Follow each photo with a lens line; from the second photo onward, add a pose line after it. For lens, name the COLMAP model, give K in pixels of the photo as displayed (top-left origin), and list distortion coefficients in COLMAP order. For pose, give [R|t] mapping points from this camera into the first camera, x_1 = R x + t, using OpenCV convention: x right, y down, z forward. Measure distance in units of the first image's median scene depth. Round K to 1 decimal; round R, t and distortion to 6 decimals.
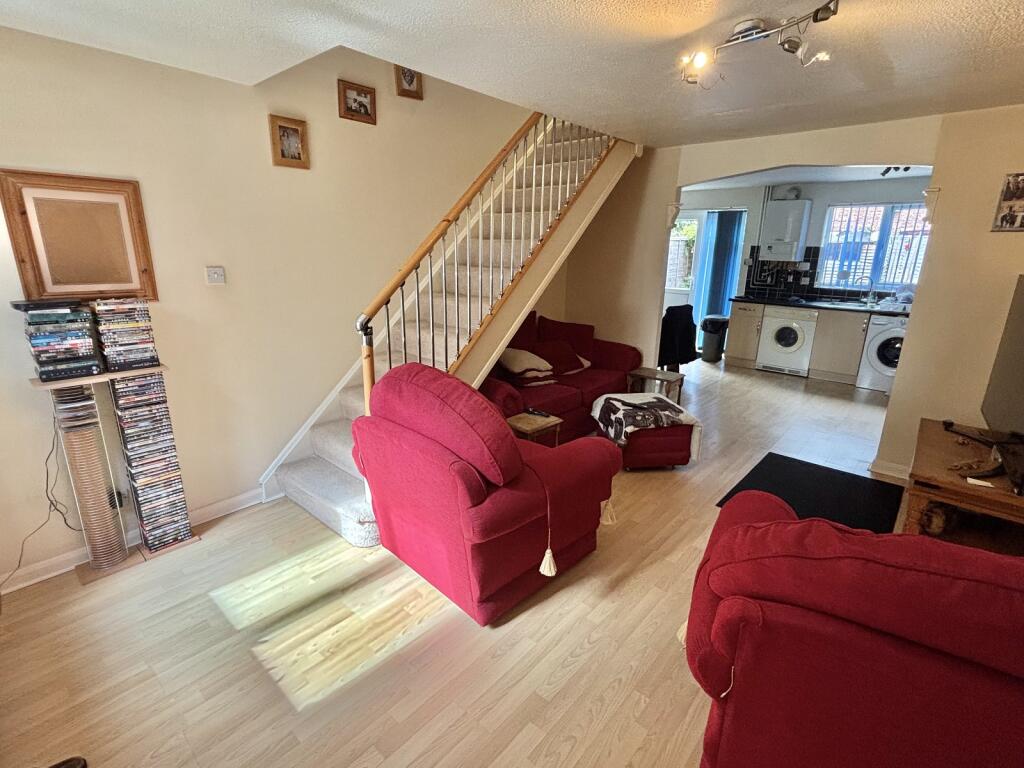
lens RADIAL K [[484.0, 0, 513.6], [0, 484.0, 380.2], [0, 0, 1]] dist [-0.014425, -0.000087]
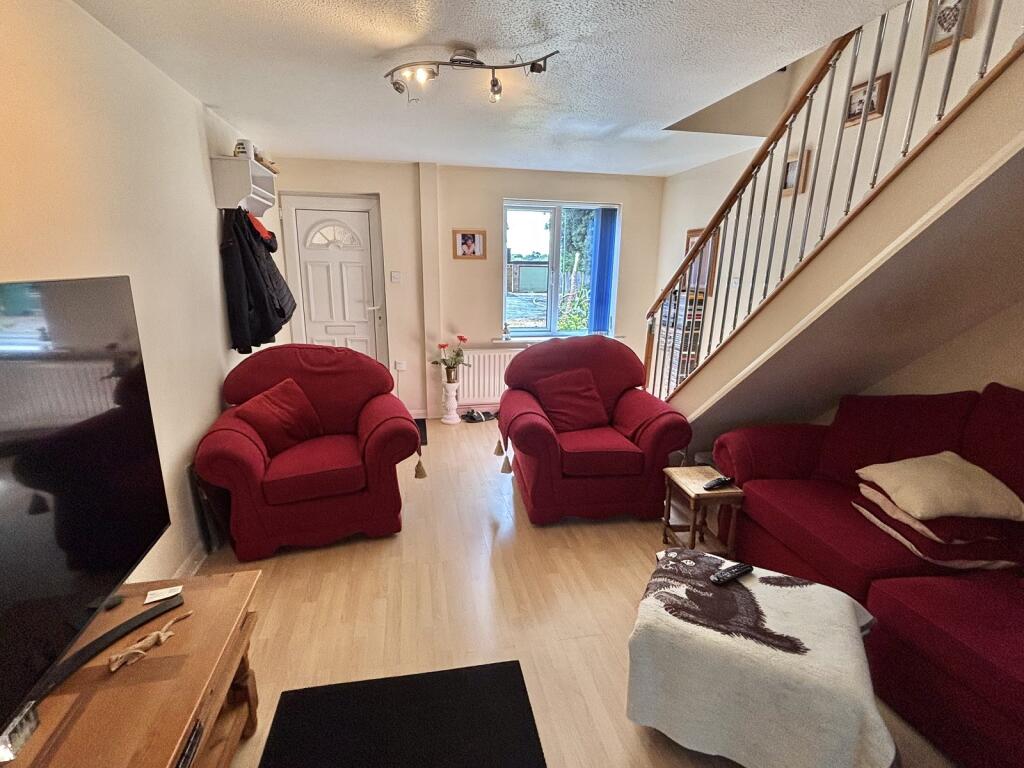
lens RADIAL K [[484.0, 0, 509.1], [0, 484.0, 388.4], [0, 0, 1]] dist [-0.014425, -0.000087]
pose [[-0.597733, 0.170958, -0.783255, 0.684590], [-0.241926, 0.892988, 0.379532, -0.224899], [0.764322, 0.416349, -0.492408, 0.941281]]
